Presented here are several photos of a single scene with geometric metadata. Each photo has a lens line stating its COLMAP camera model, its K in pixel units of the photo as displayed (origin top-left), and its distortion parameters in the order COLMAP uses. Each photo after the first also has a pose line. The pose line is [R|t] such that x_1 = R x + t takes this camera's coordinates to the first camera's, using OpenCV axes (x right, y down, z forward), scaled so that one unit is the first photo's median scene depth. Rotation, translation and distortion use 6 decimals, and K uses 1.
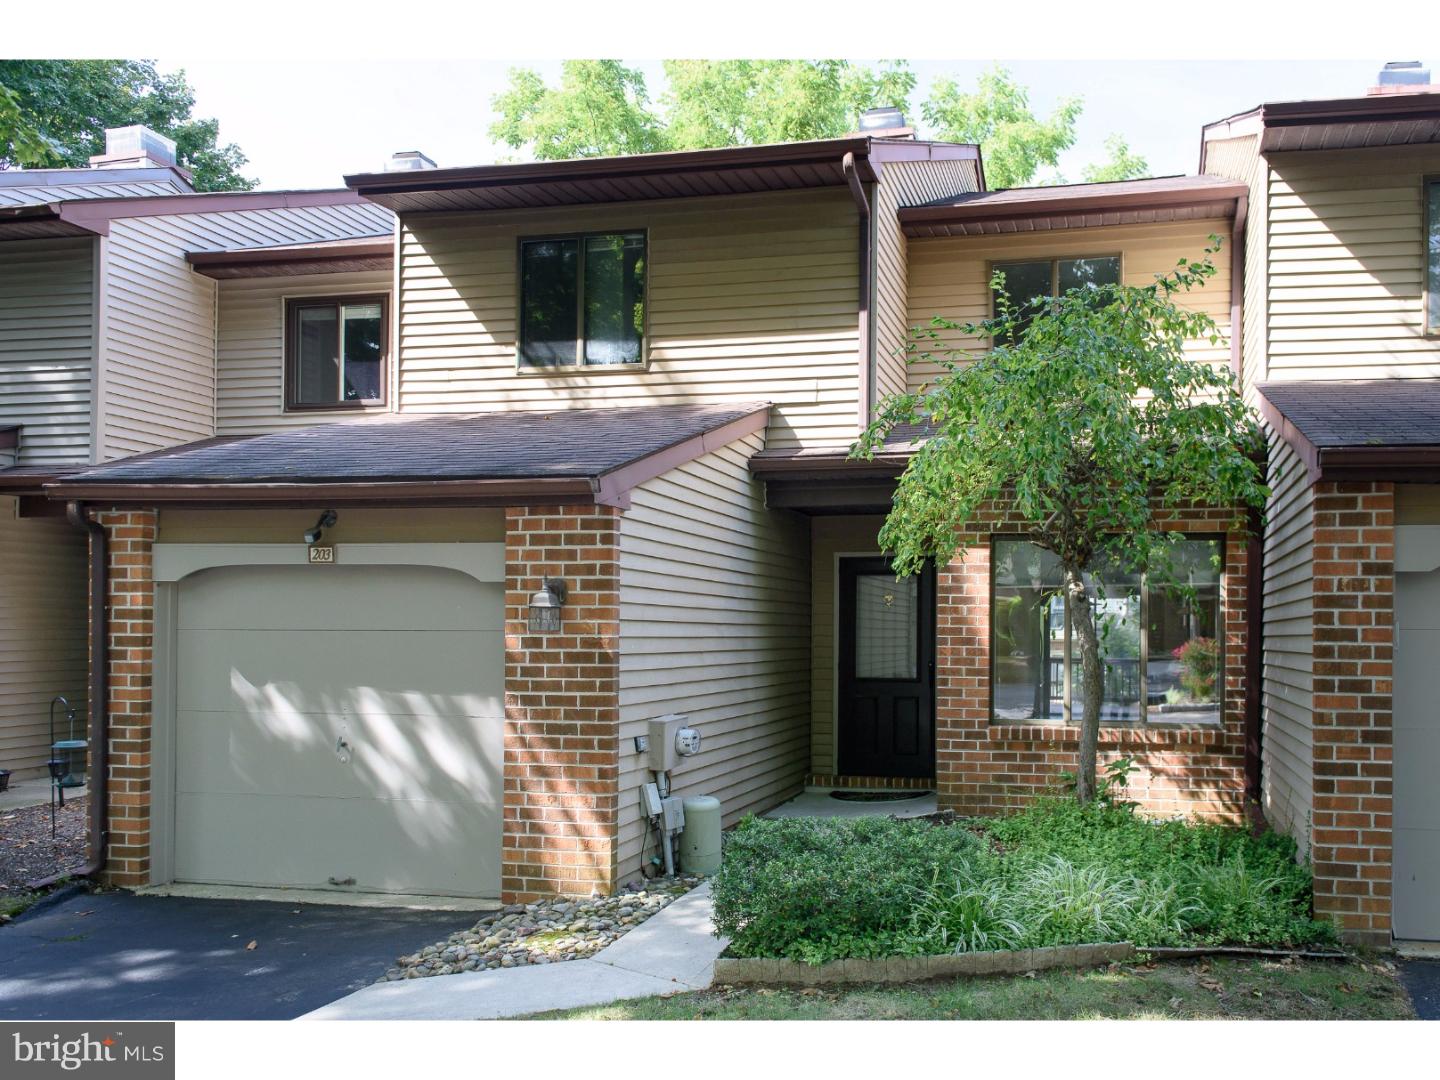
lens RADIAL K [[1410.4, 0, 720.4], [0, 1410.4, 623.2], [0, 0, 1]] dist [0.026532, -0.091158]
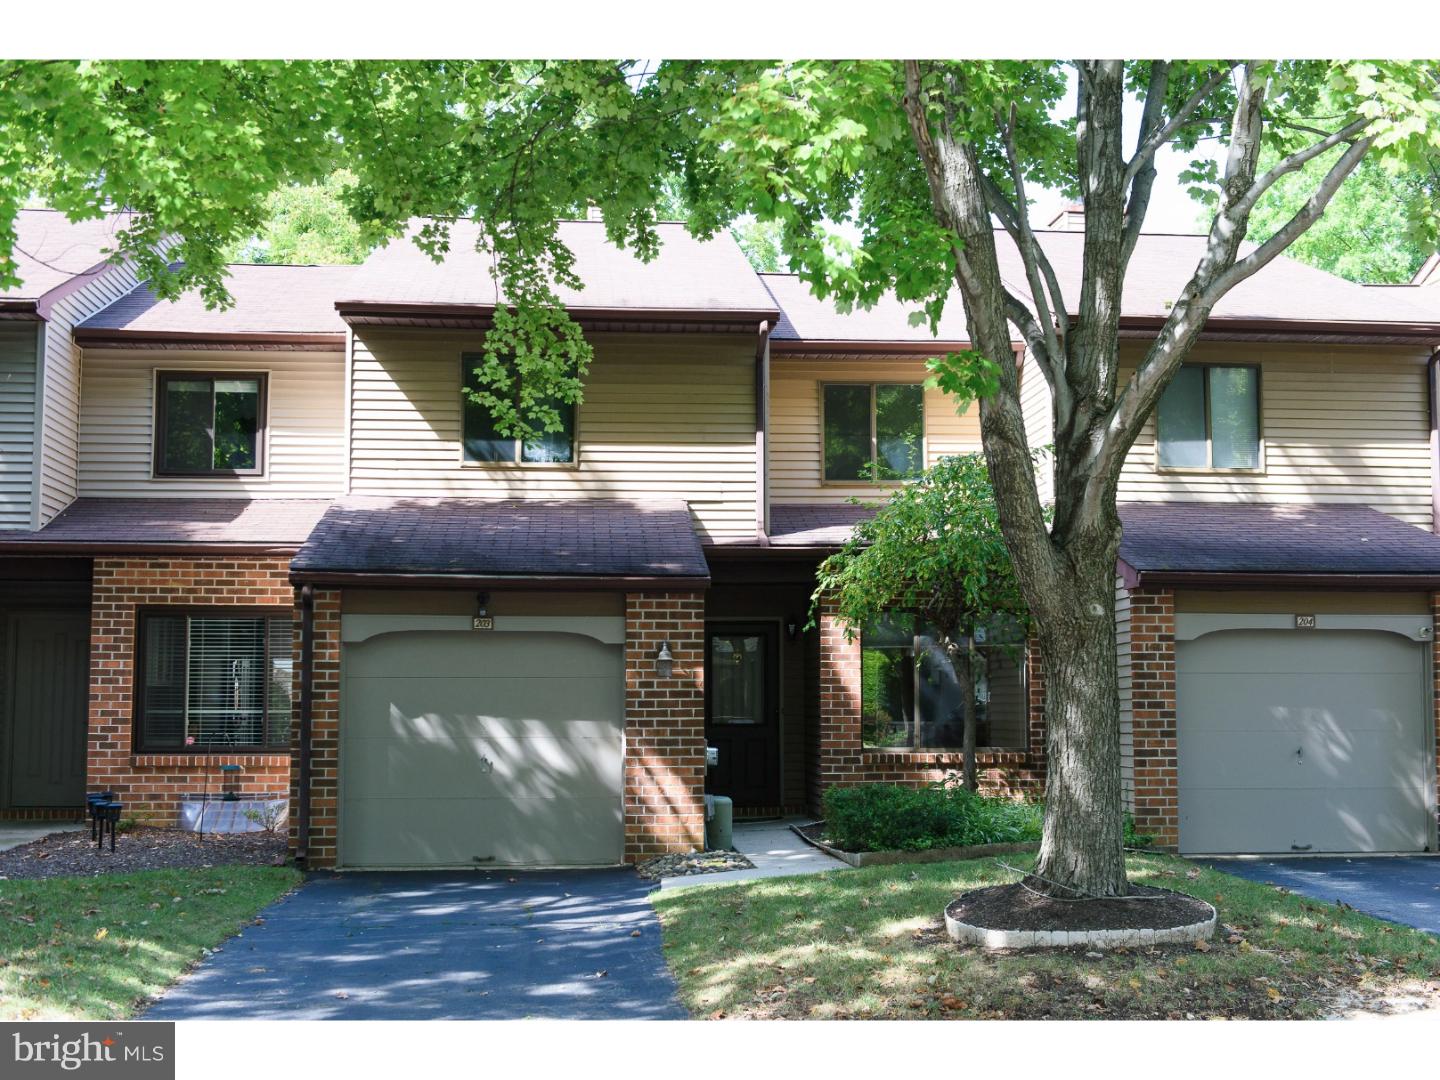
lens RADIAL K [[1836.1, 0, 720.0], [0, 1836.1, 540.0], [0, 0, 1]] dist [-0.033098, 0.030437]
pose [[0.960510, 0.018723, 0.277616, -0.547715], [0.004098, 0.996673, -0.081395, 0.018052], [-0.278217, 0.079318, 0.957238, -0.808586]]
